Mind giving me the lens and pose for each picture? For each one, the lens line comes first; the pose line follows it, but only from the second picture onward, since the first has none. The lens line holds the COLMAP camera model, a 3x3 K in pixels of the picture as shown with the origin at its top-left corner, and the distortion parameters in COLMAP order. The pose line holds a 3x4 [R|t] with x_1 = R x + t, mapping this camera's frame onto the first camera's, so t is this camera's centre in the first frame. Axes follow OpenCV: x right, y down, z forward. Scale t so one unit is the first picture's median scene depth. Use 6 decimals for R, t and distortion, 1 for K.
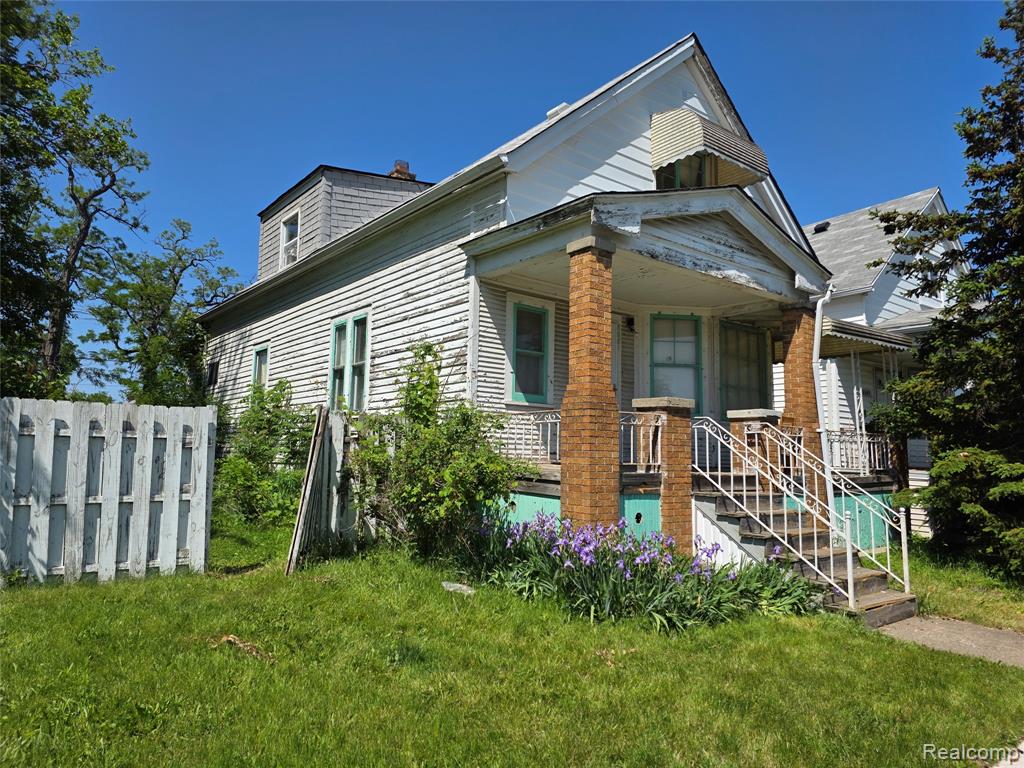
lens RADIAL K [[696.7, 0, 516.2], [0, 696.7, 384.0], [0, 0, 1]] dist [0.068014, -0.024352]
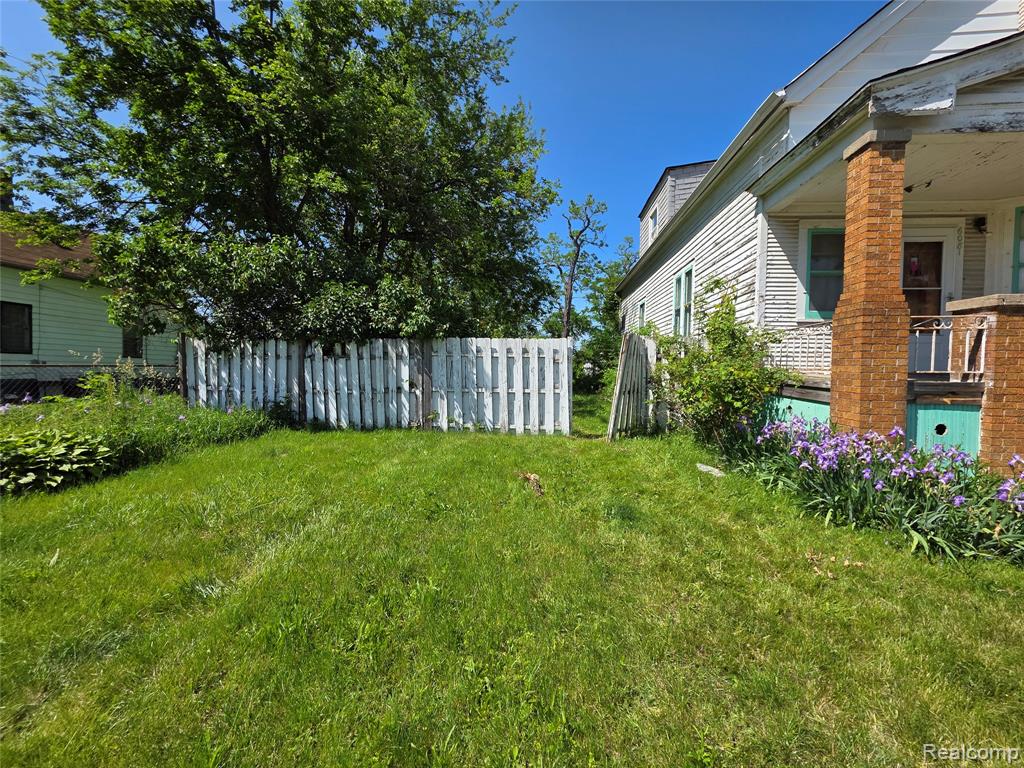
lens RADIAL K [[411.2, 0, 518.6], [0, 411.2, 383.0], [0, 0, 1]] dist [0.005242, -0.001317]
pose [[0.715439, 0.015255, -0.698509, 0.154955], [0.070192, 0.993134, 0.093582, 0.038901], [0.695141, -0.115982, 0.709456, 0.226561]]
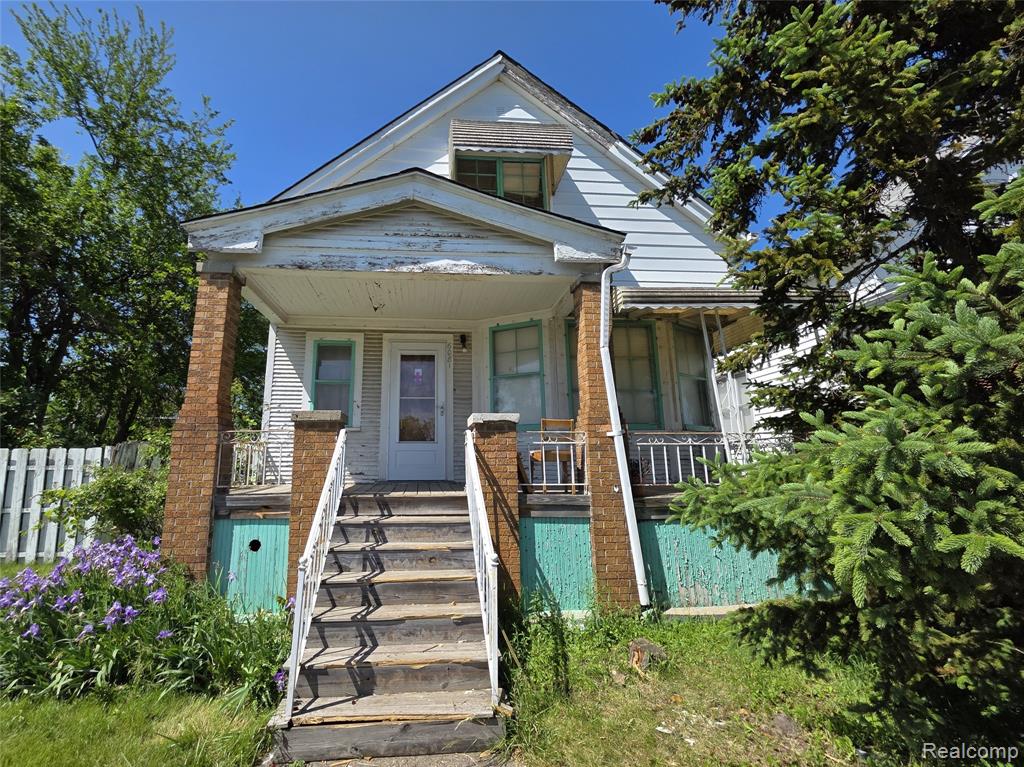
lens RADIAL K [[461.6, 0, 508.9], [0, 461.6, 384.2], [0, 0, 1]] dist [0.004612, -0.000587]
pose [[0.814512, -0.127707, -0.565916, 0.810955], [0.080167, 0.990889, -0.108225, 0.073843], [0.574581, 0.042783, 0.817329, 0.683996]]
